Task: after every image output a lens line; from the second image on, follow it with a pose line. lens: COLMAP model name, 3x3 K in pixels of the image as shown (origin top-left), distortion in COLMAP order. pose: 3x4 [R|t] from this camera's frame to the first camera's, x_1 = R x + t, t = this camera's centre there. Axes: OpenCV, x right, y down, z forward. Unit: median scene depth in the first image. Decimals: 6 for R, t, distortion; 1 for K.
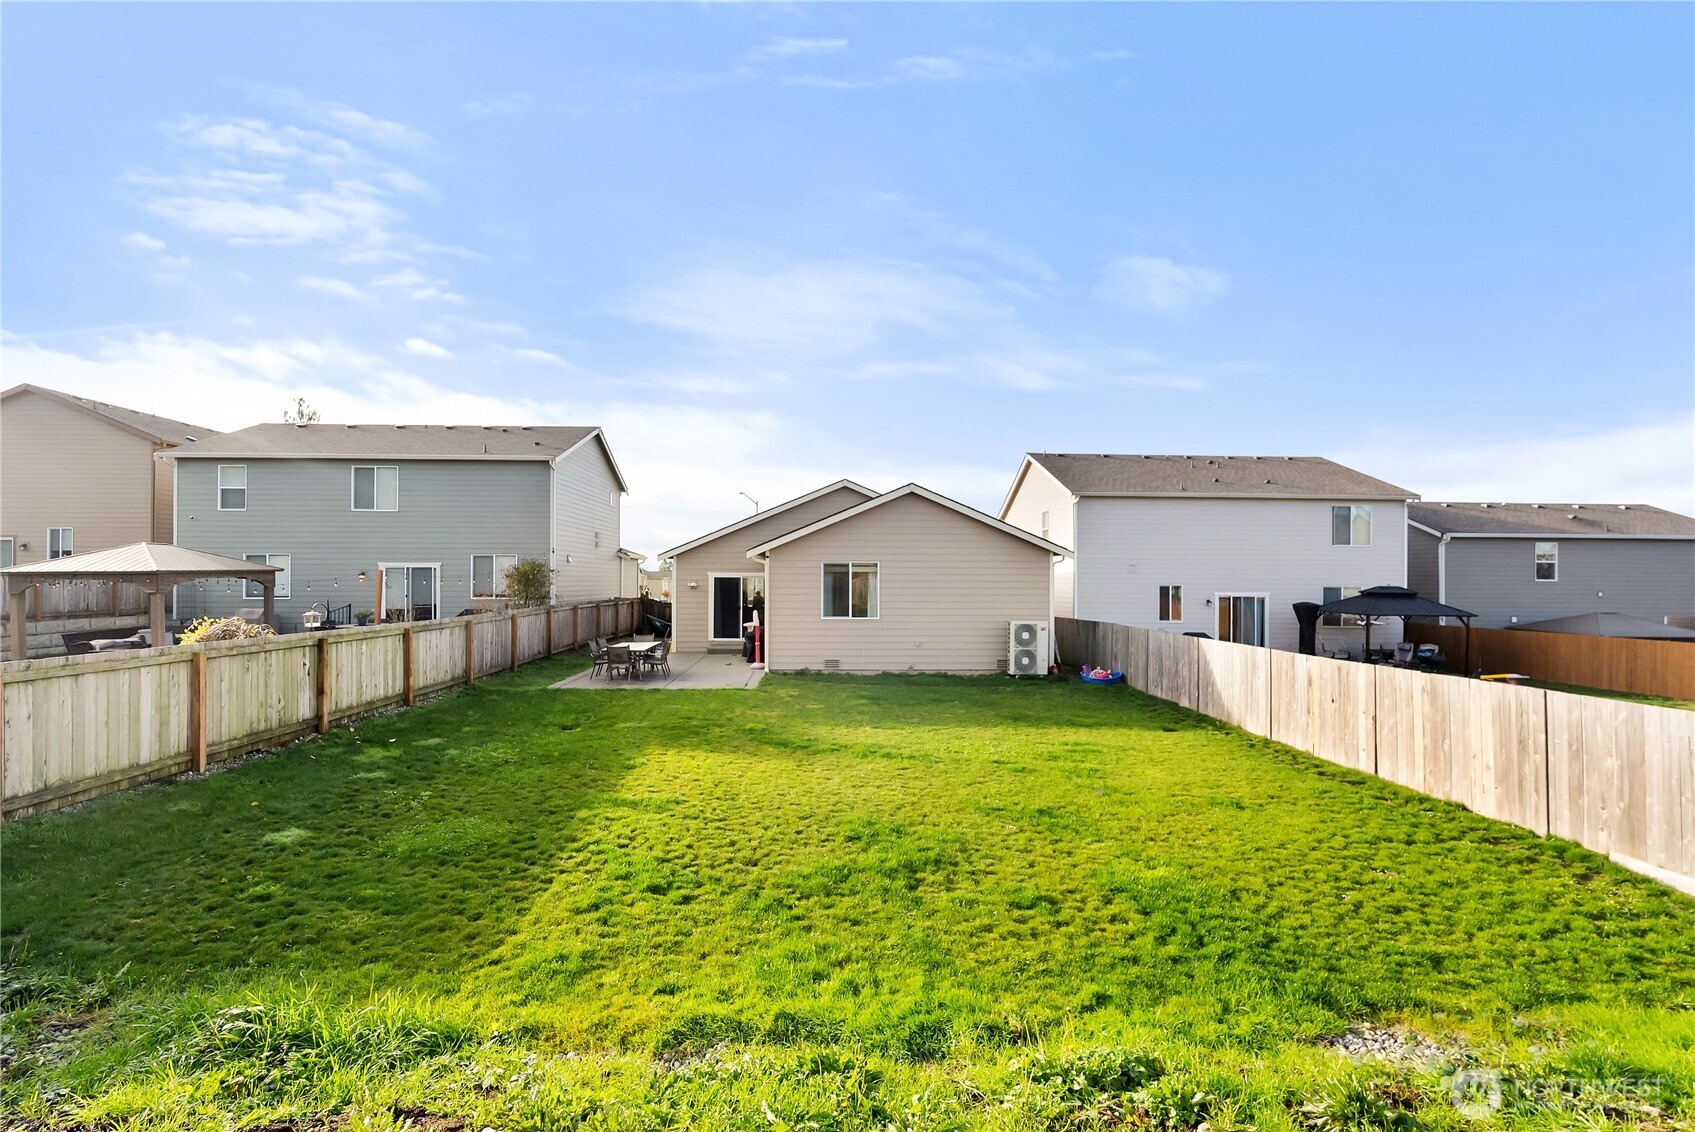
lens RADIAL K [[764.5, 0, 844.9], [0, 764.5, 566.6], [0, 0, 1]] dist [-0.010001, 0.002055]
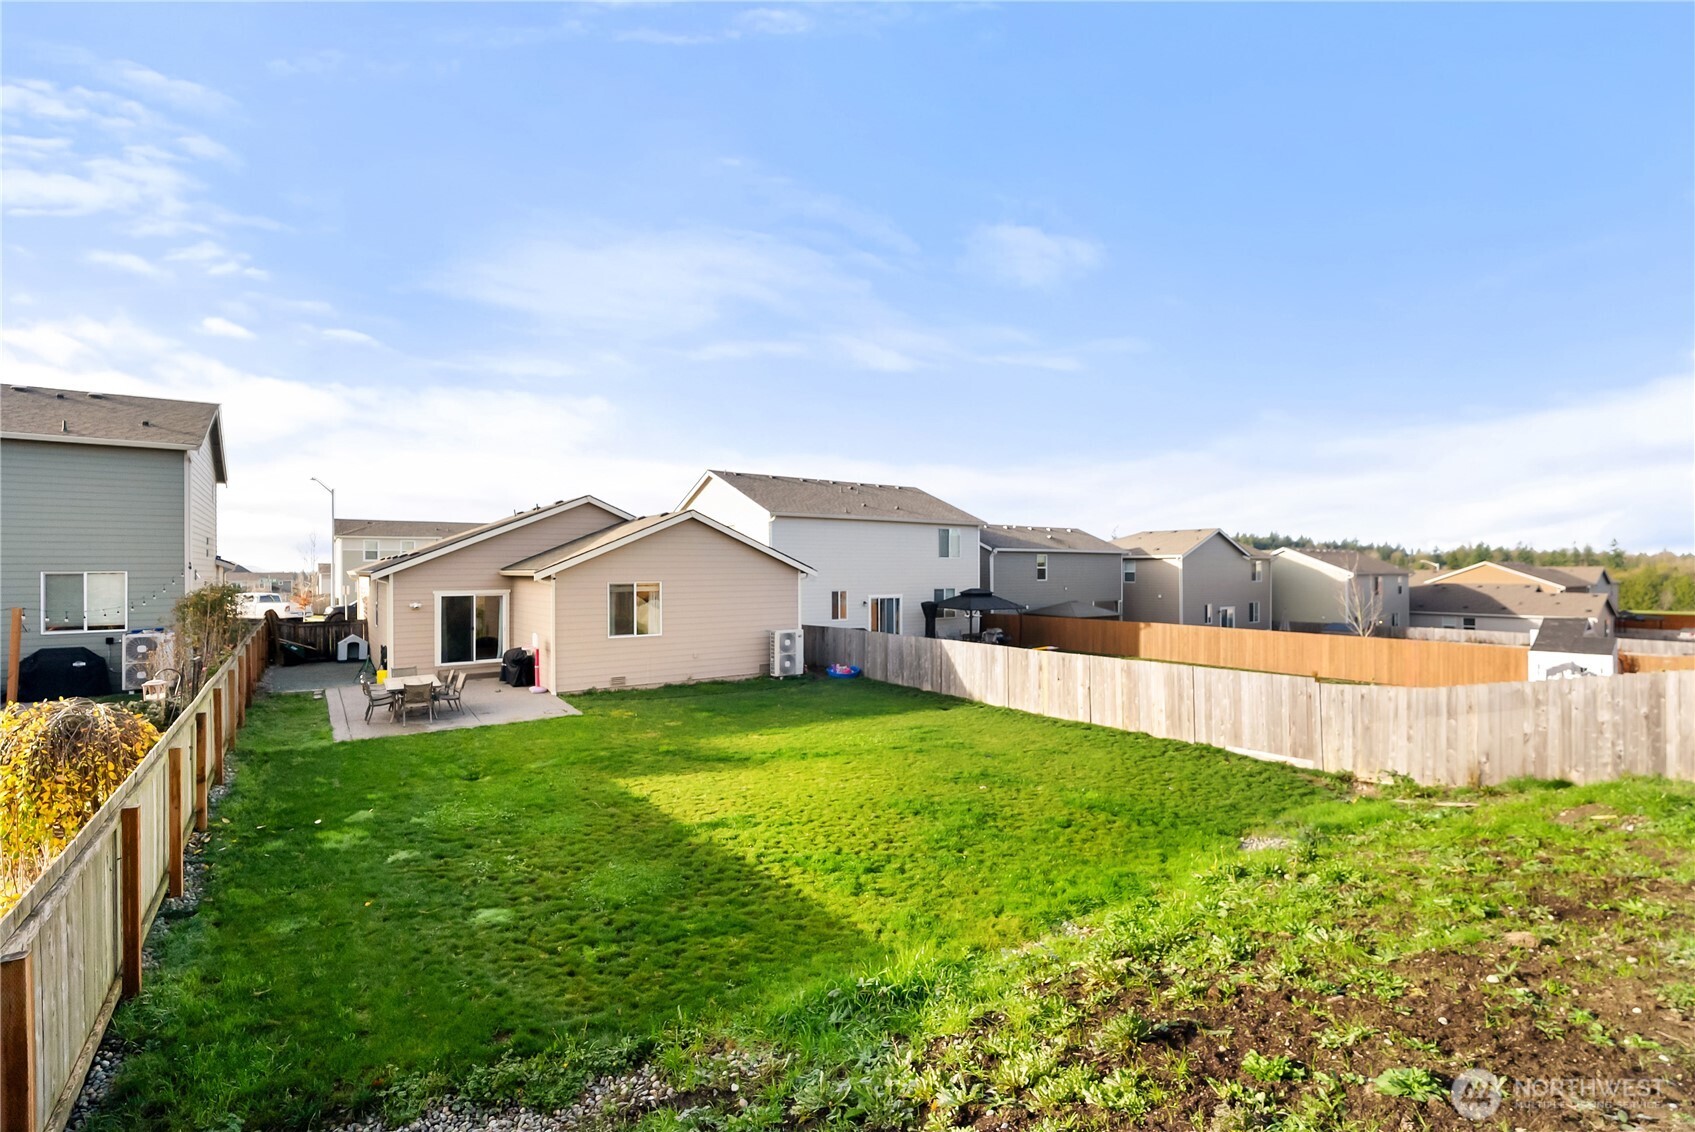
lens RADIAL K [[764.5, 0, 857.8], [0, 764.5, 564.1], [0, 0, 1]] dist [-0.010001, 0.002055]
pose [[0.820727, -0.003462, 0.571311, -0.485541], [-0.003699, 0.999928, 0.011373, -0.062813], [-0.571309, -0.011447, 0.820655, -0.042133]]
